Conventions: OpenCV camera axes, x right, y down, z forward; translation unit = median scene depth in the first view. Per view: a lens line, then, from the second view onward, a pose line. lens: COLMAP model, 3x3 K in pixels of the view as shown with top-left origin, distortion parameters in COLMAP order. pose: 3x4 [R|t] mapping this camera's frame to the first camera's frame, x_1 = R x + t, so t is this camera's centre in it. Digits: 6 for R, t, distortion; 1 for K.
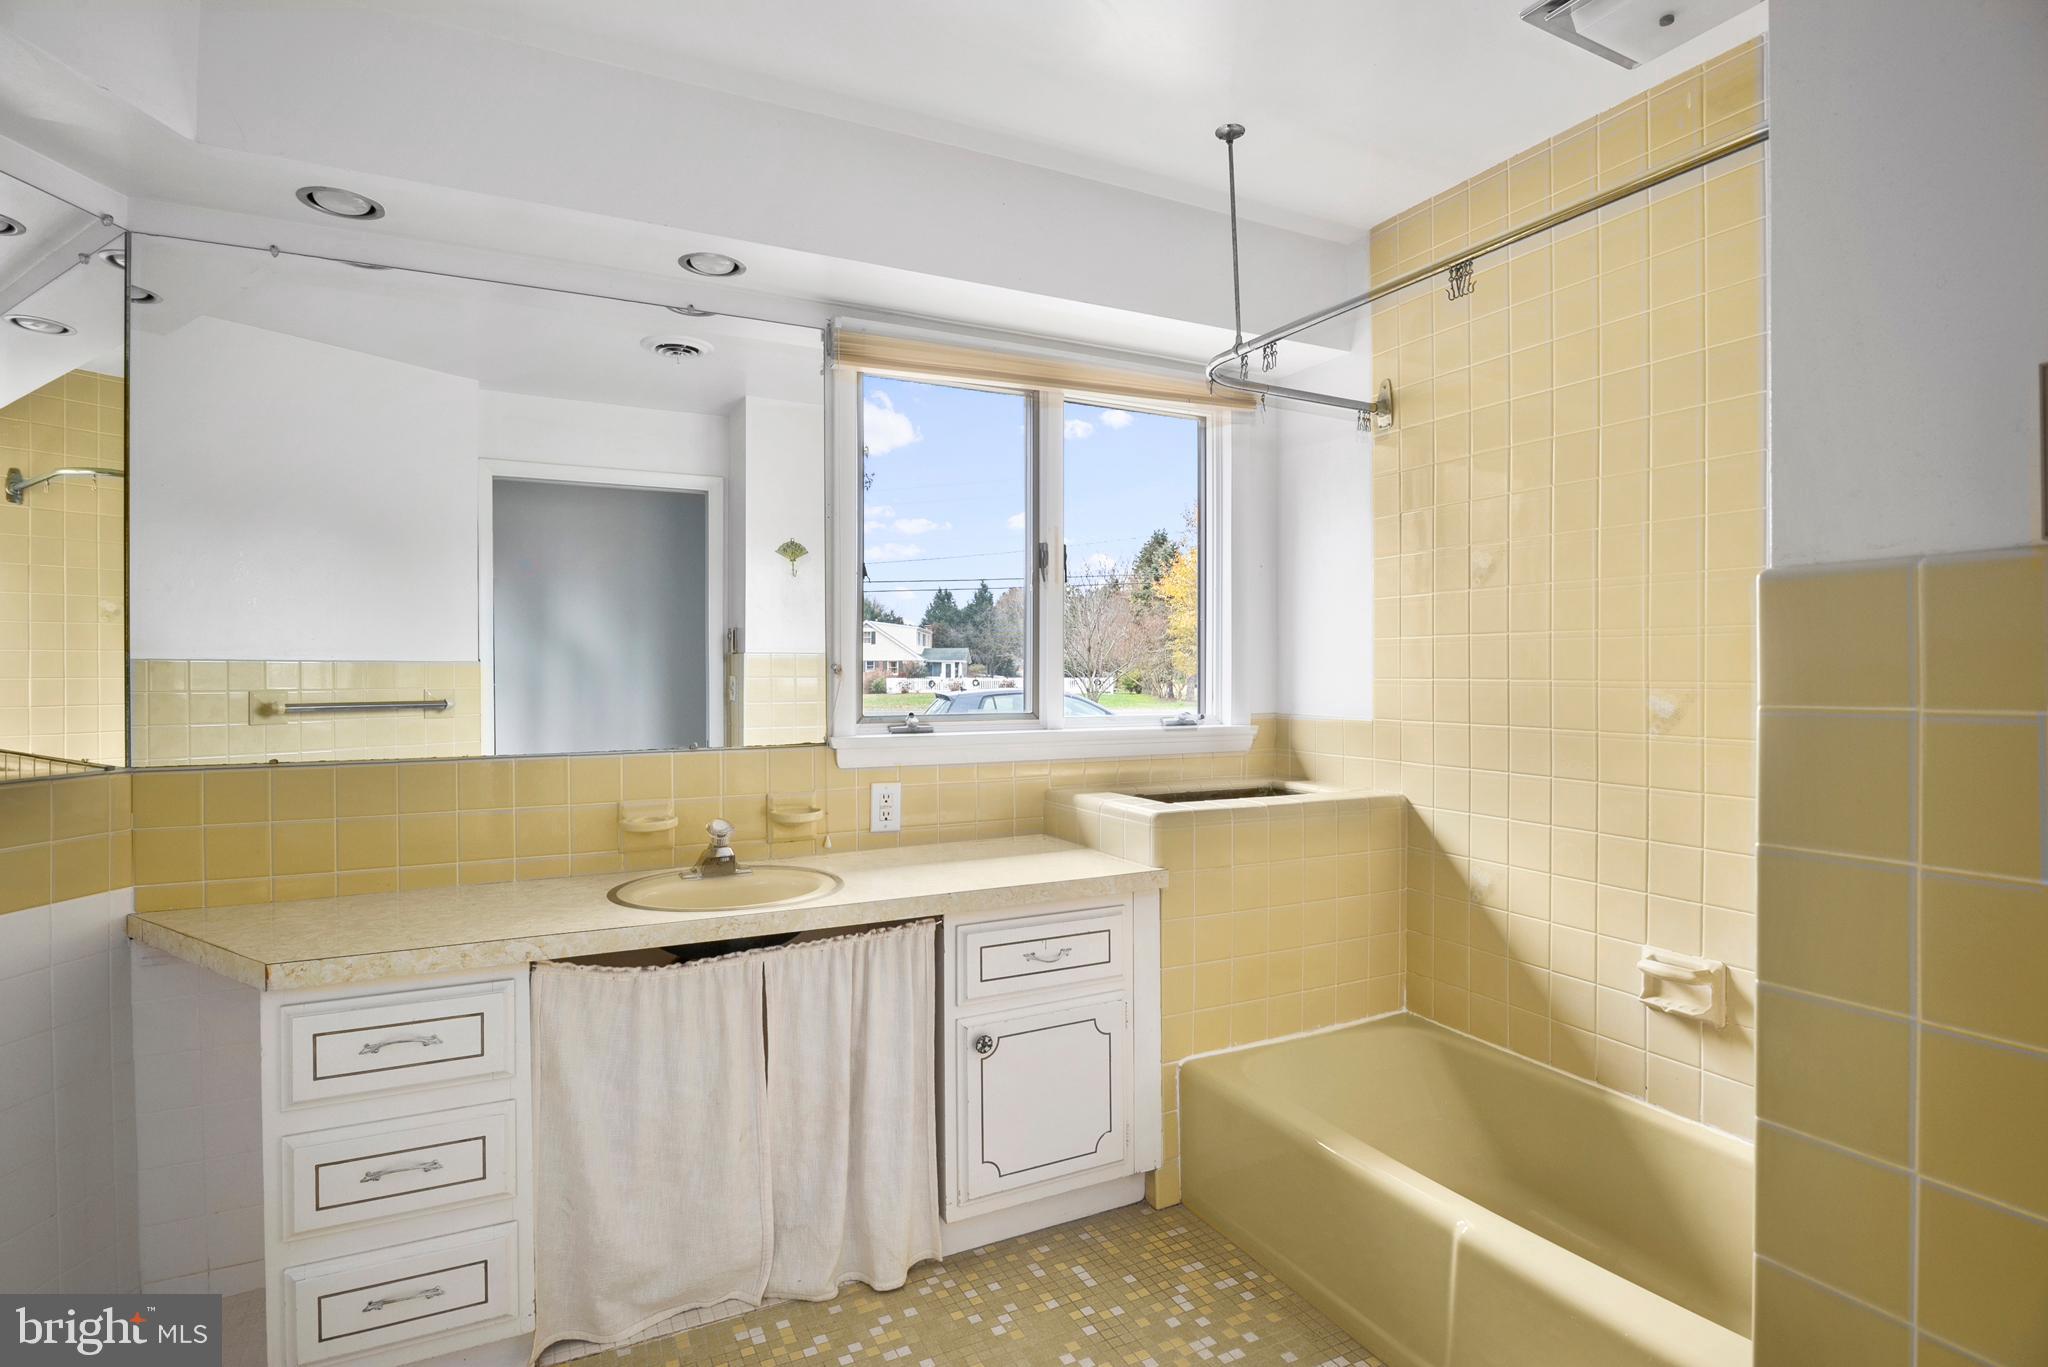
lens RADIAL K [[1015.9, 0, 1025.2], [0, 1015.9, 679.2], [0, 0, 1]] dist [-0.010615, -0.002475]
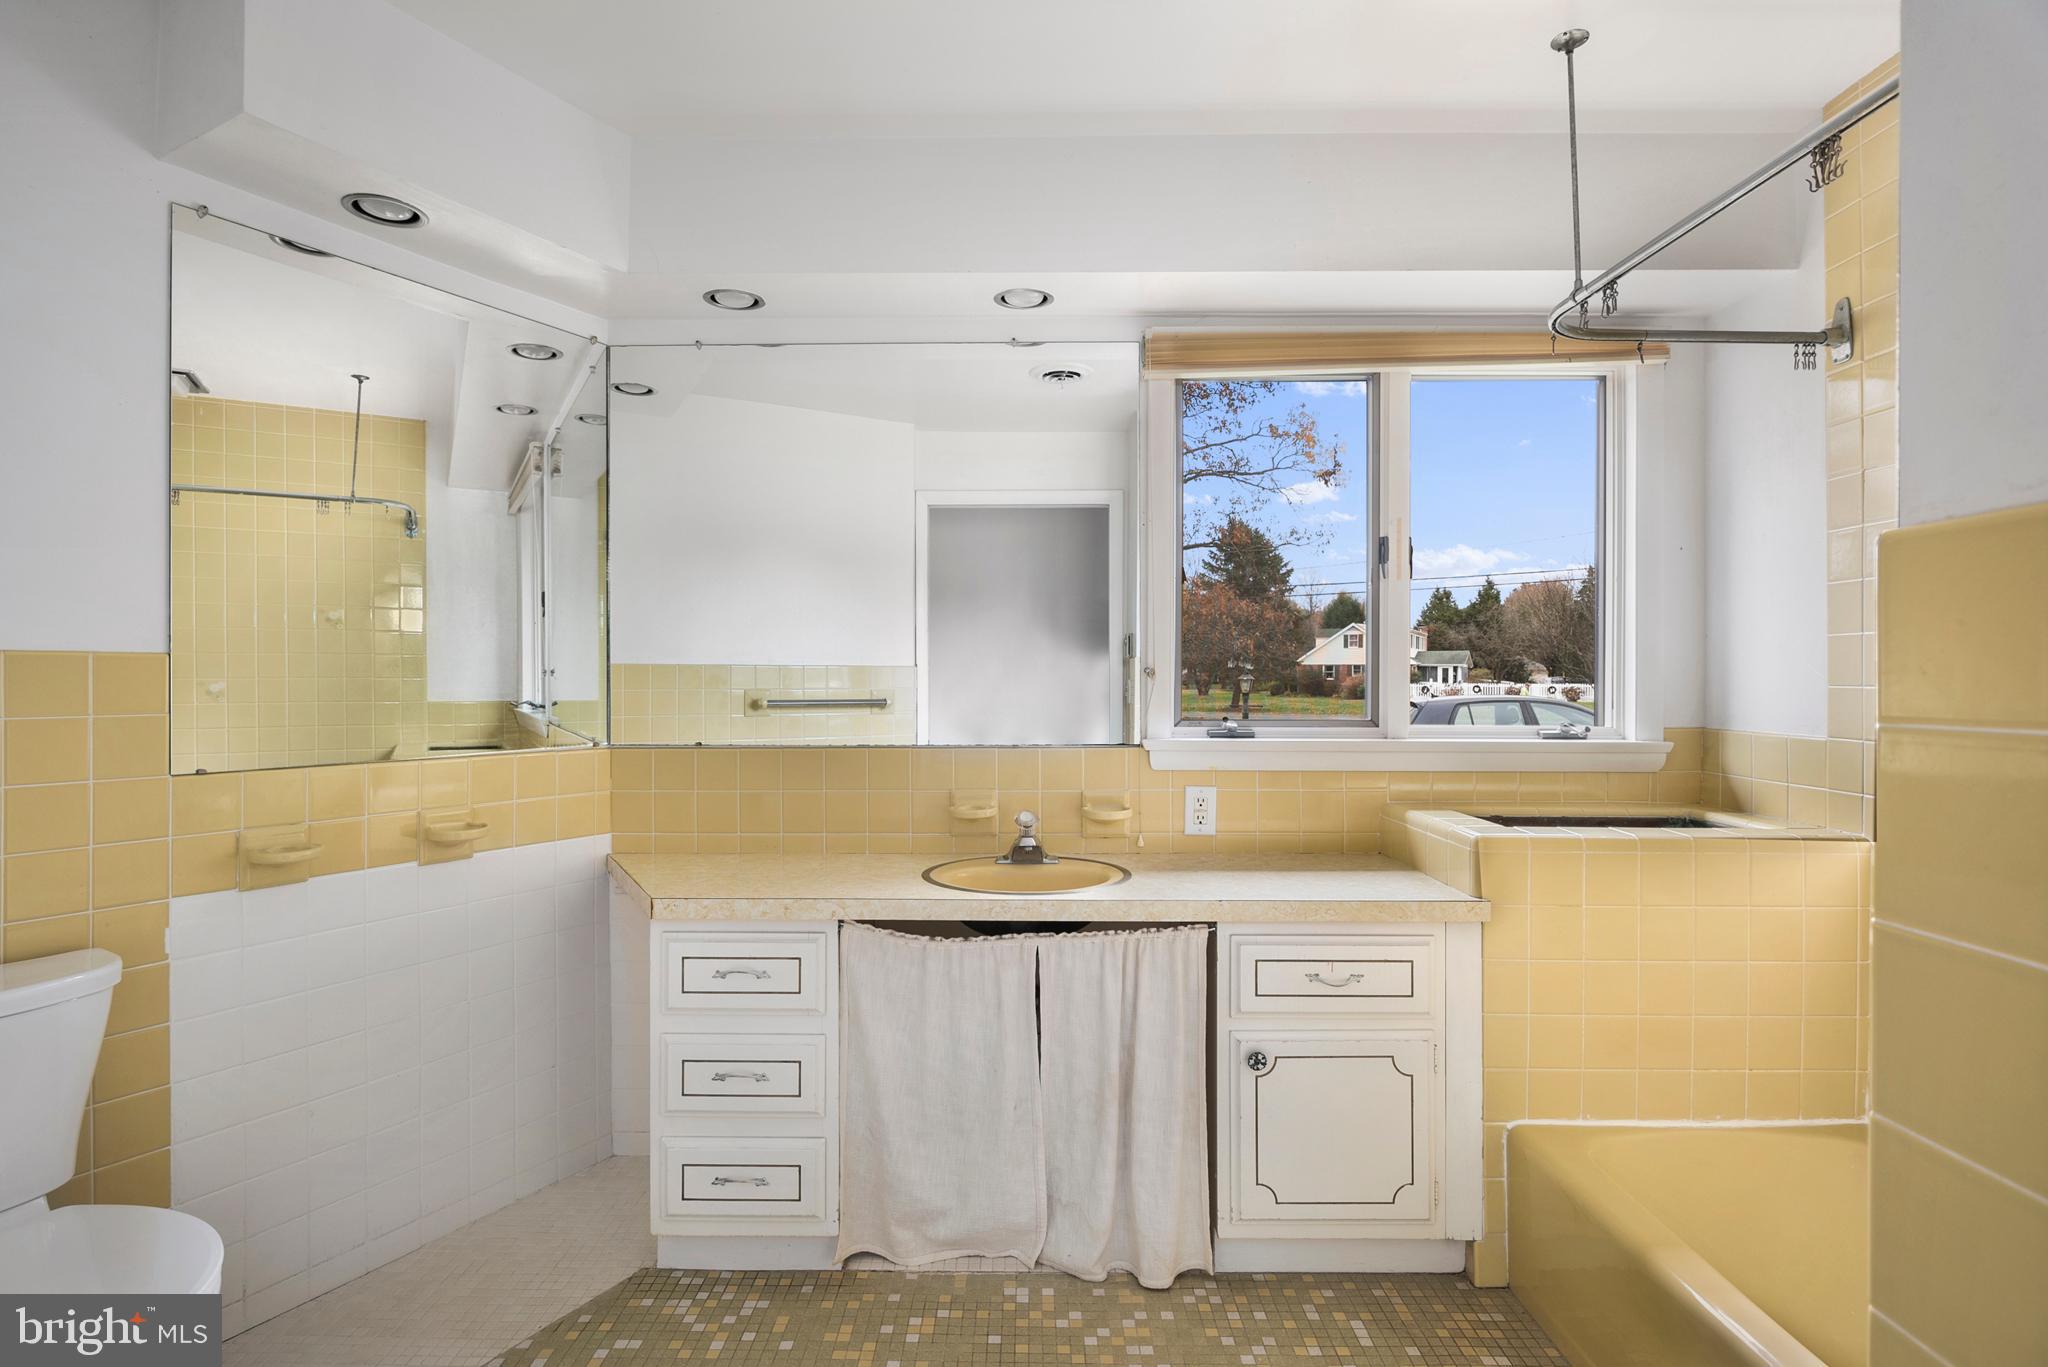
lens RADIAL K [[1015.9, 0, 1018.1], [0, 1015.9, 681.5], [0, 0, 1]] dist [-0.010615, -0.002475]
pose [[0.887855, 0.005581, -0.460089, 0.185674], [-0.006565, 0.999978, -0.000539, 0.000830], [0.460076, 0.003500, 0.887873, 0.037867]]
